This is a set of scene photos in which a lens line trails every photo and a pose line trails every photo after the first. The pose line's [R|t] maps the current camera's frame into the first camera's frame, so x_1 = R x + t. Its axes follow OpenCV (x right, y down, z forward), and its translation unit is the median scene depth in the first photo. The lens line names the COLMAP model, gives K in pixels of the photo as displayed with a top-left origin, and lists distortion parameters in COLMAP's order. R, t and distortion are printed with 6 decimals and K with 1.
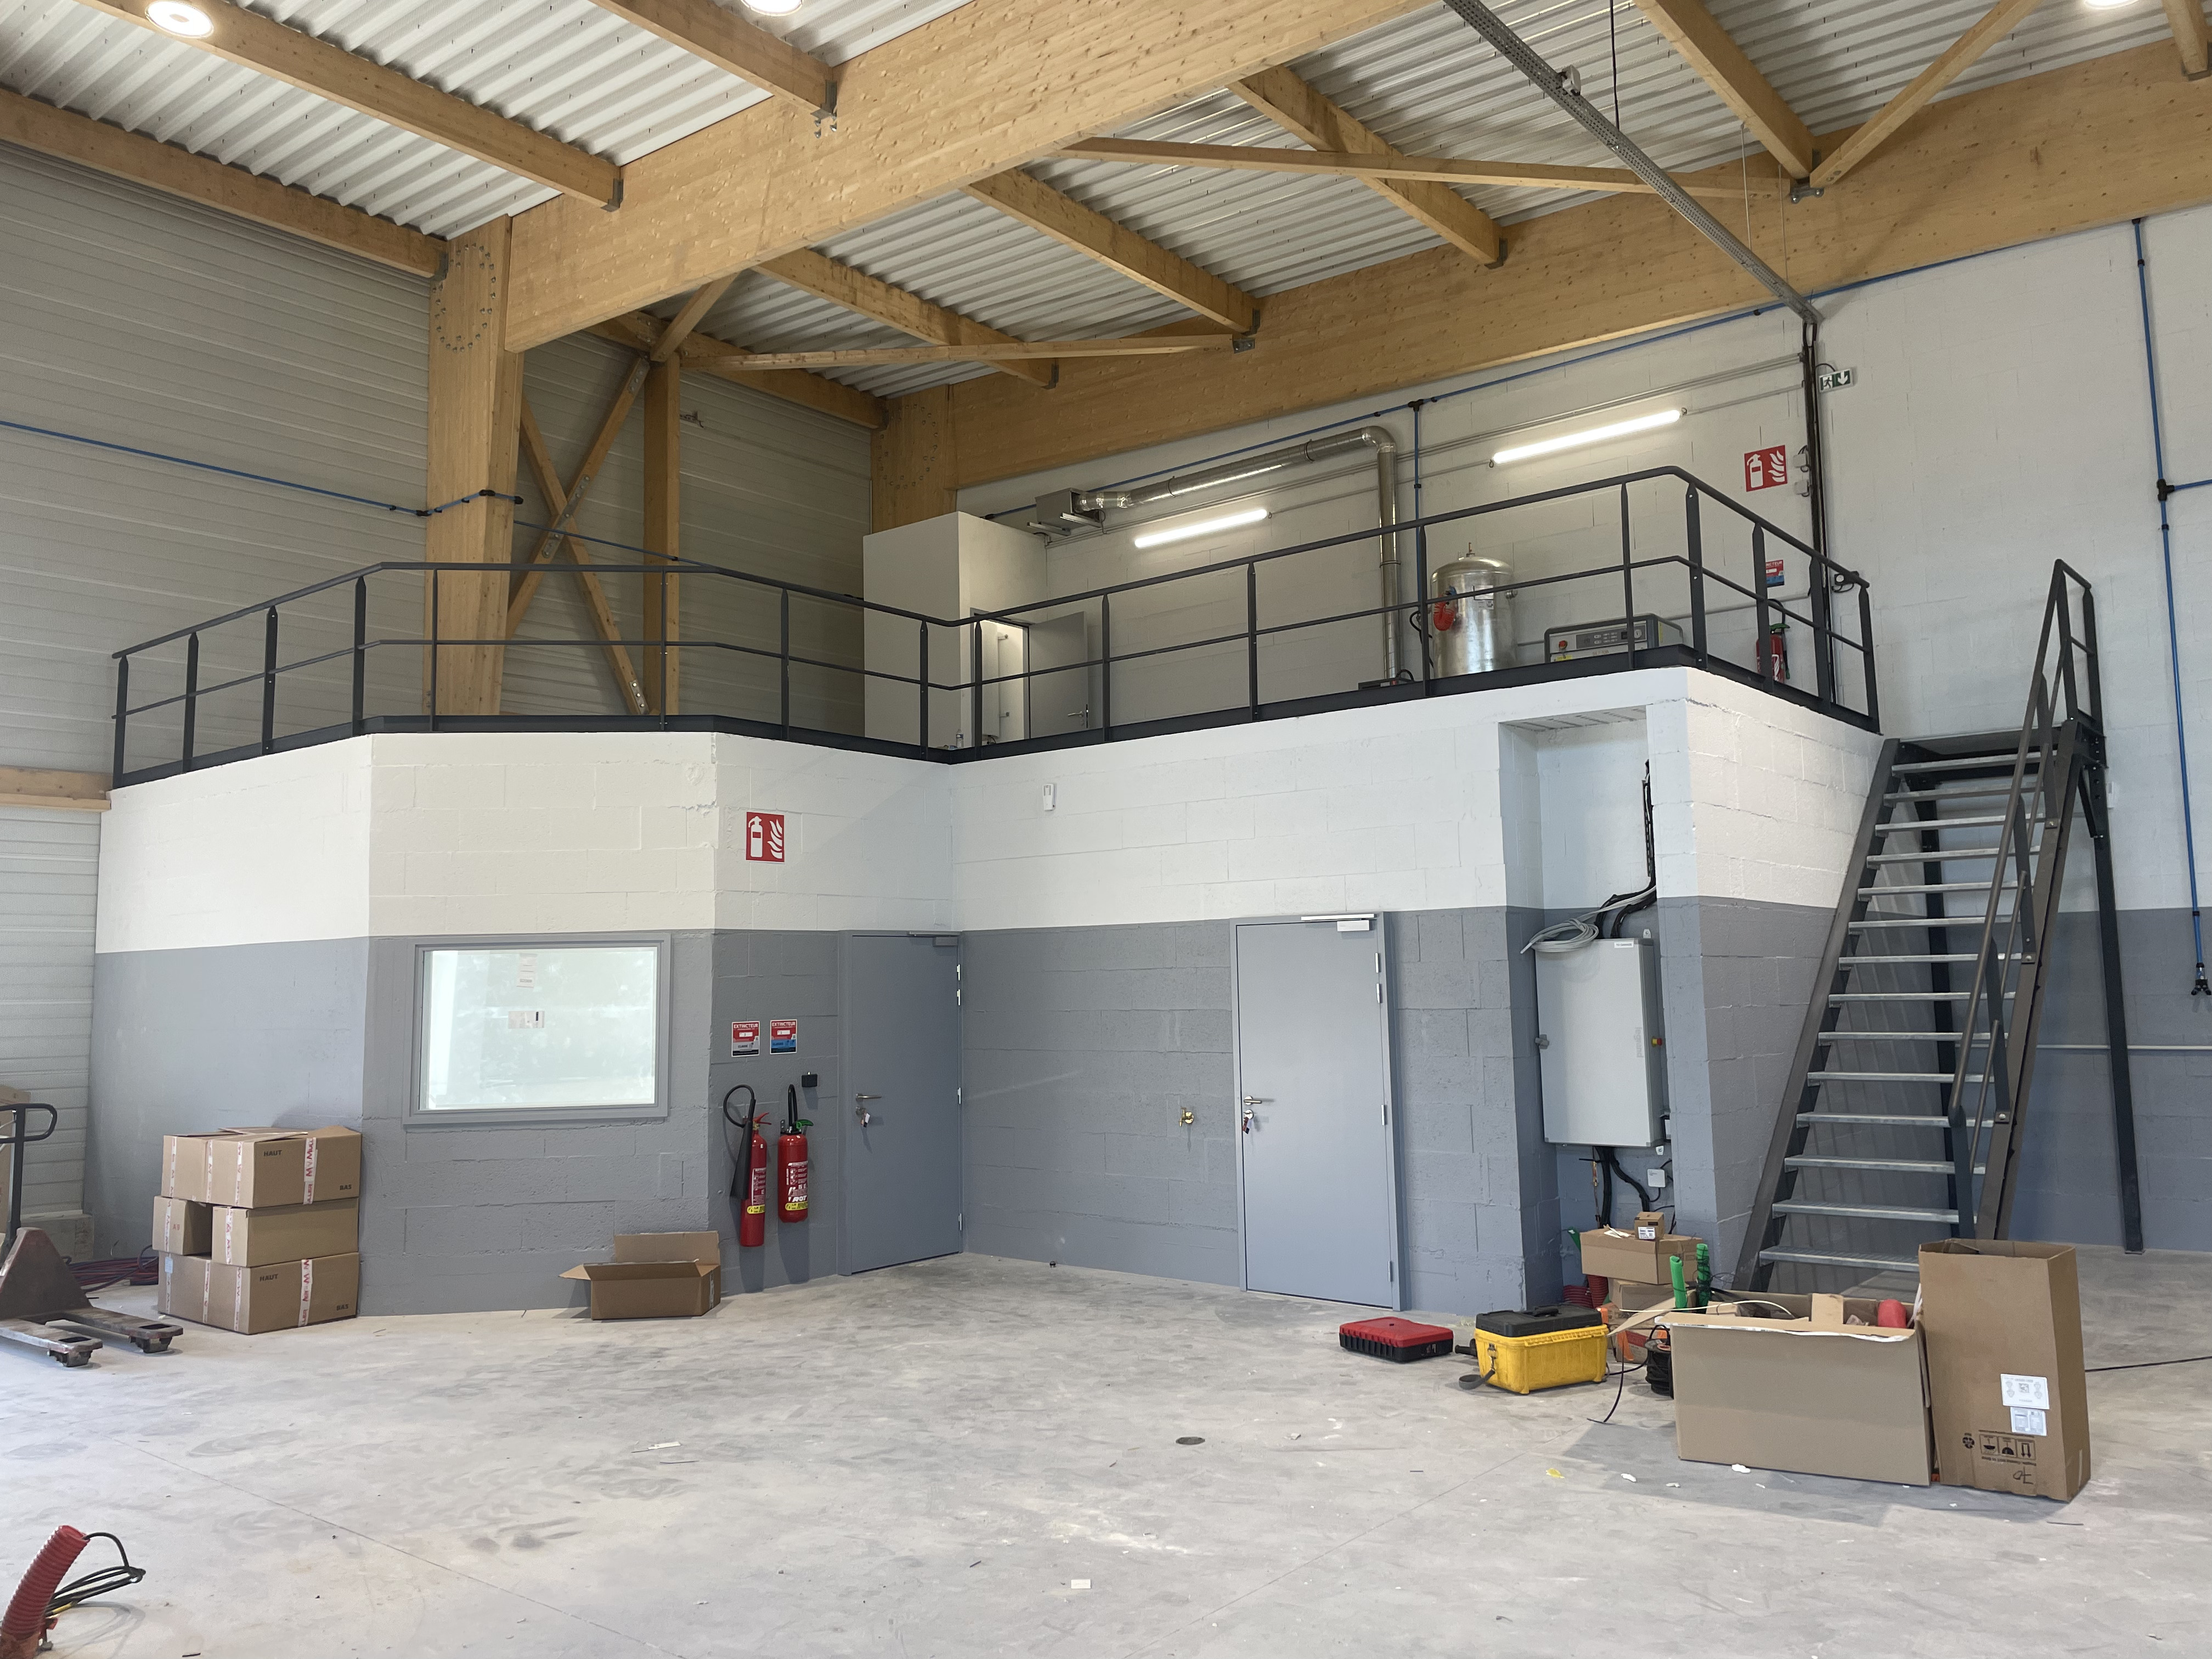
lens RADIAL K [[1669.8, 0, 1096.6], [0, 1669.8, 821.6], [0, 0, 1]] dist [0.038075, -0.056125]
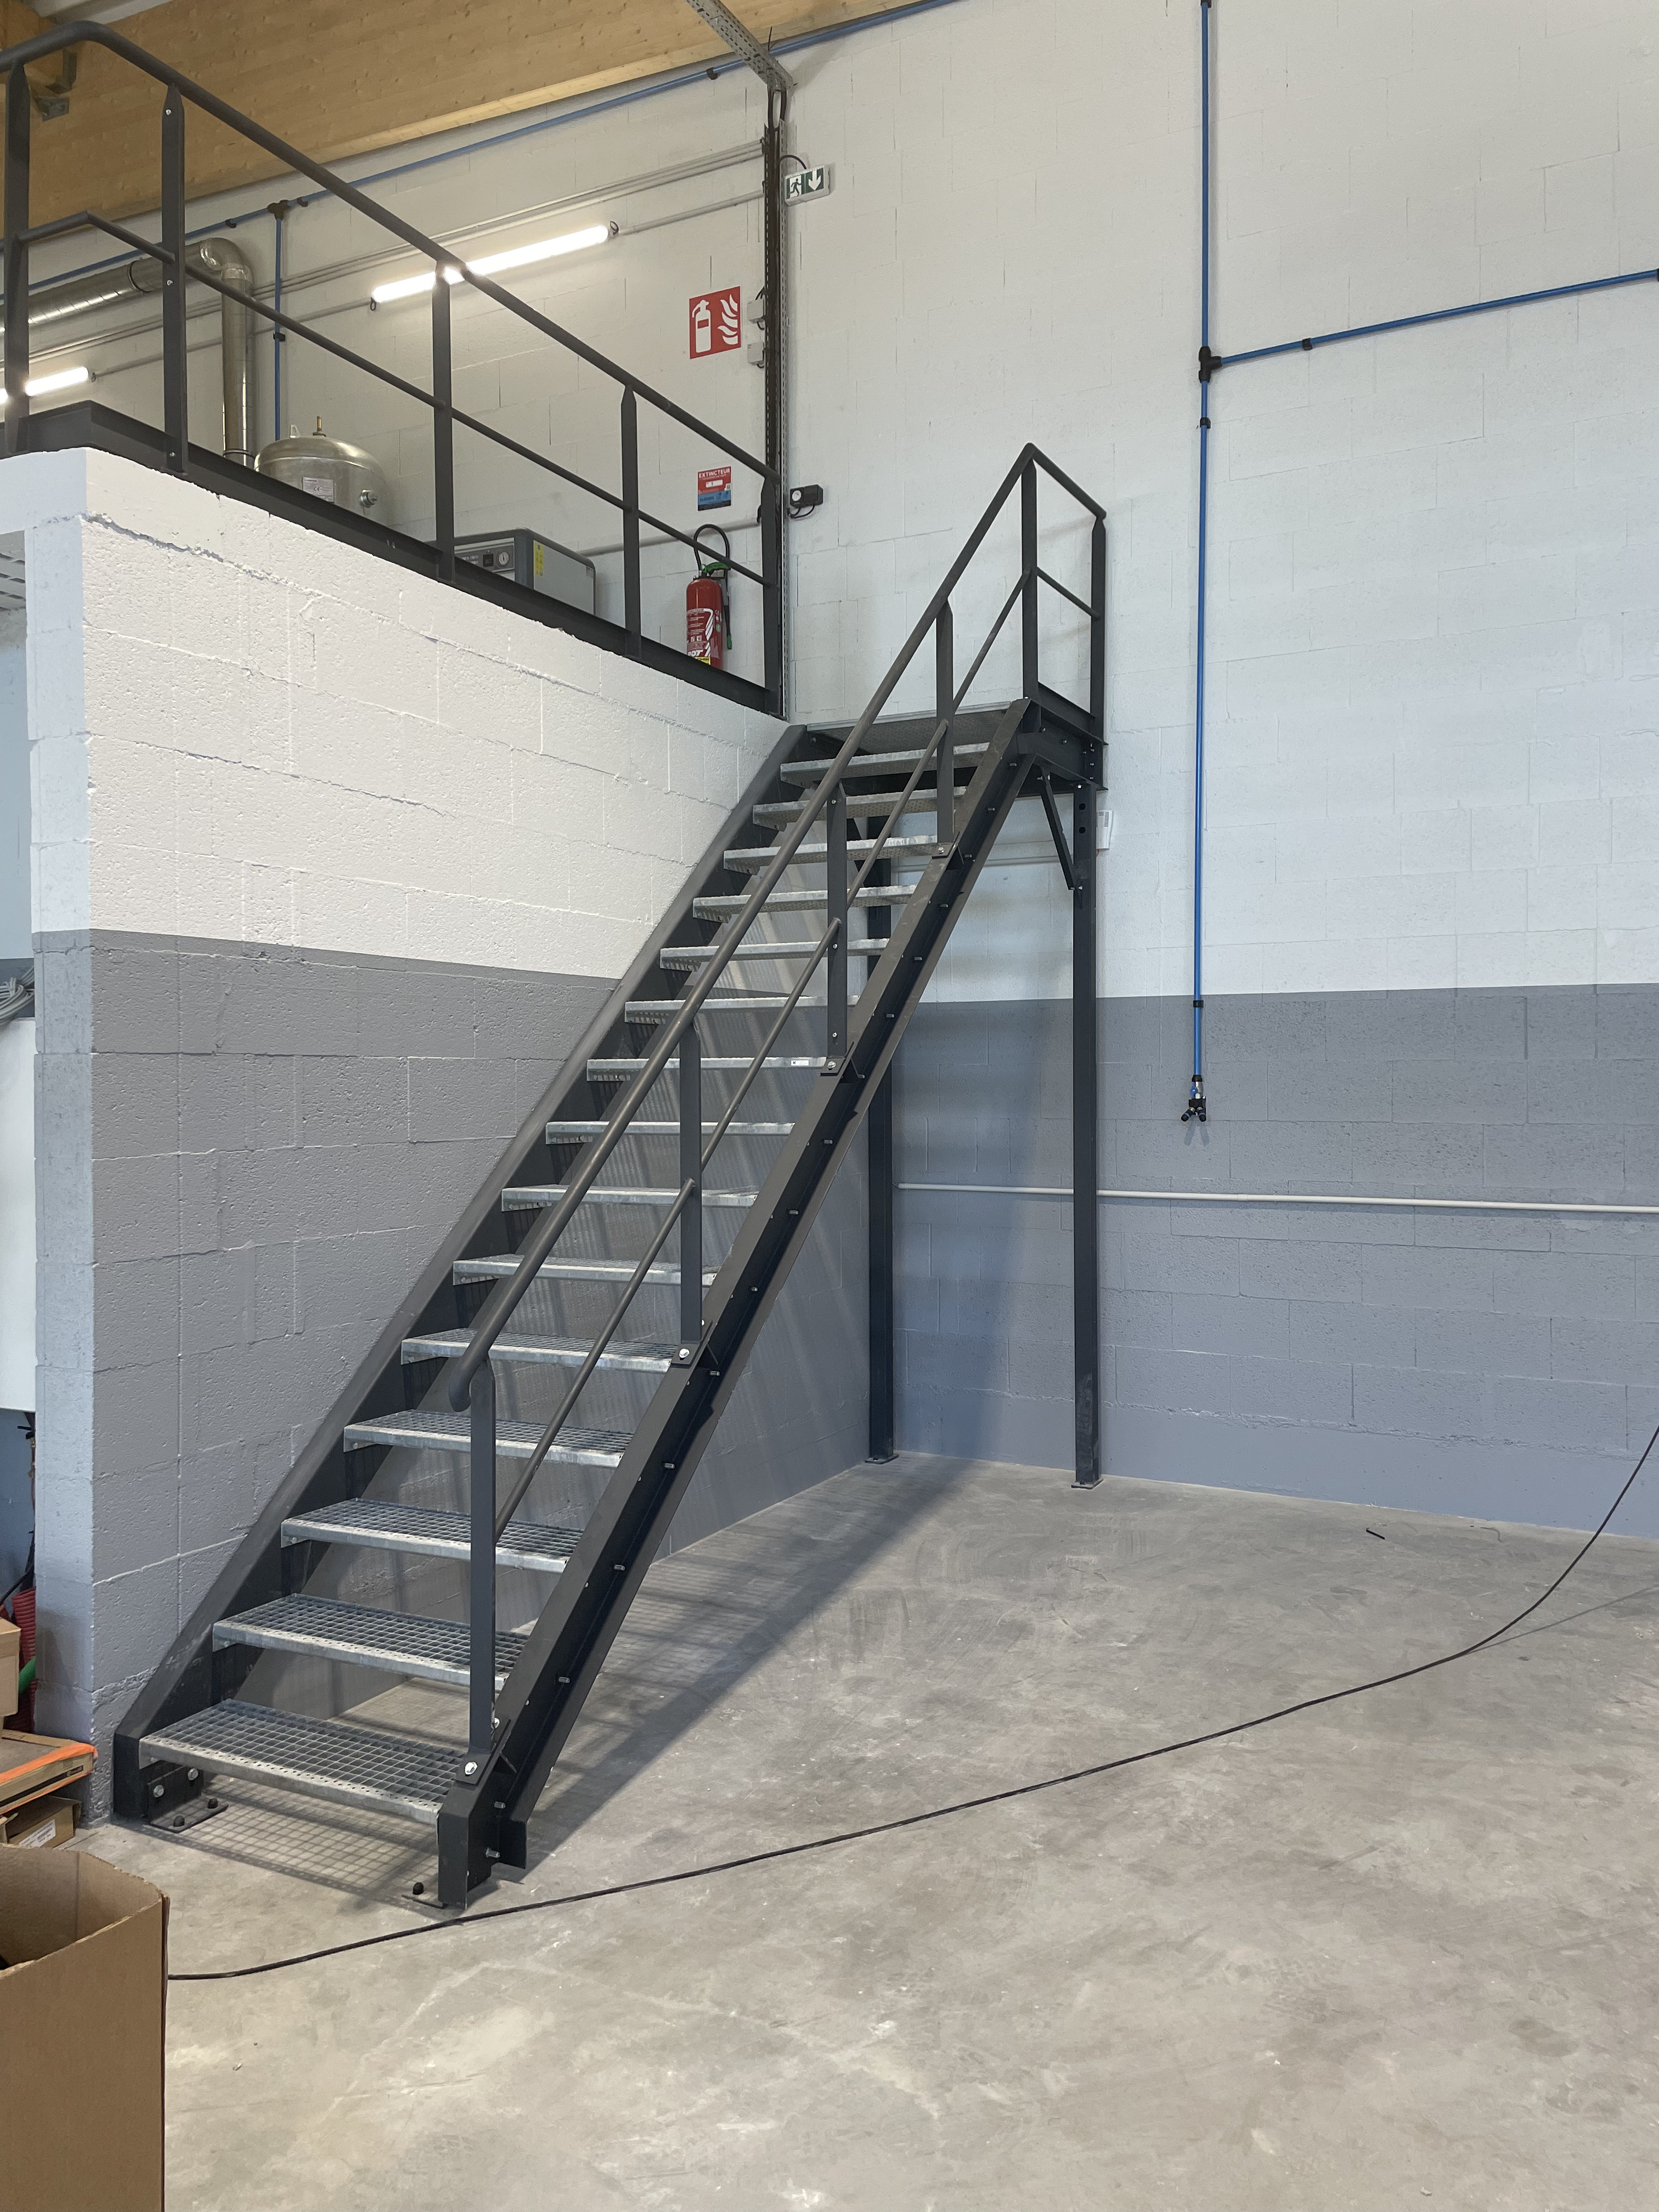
lens RADIAL K [[1669.8, 0, 819.1], [0, 1669.8, 1105.5], [0, 0, 1]] dist [0.038075, -0.056125]
pose [[0.979423, 0.014898, 0.201267, 0.316428], [-0.039884, 0.991891, 0.120668, 0.016534], [-0.197837, -0.126213, 0.972076, 0.310081]]
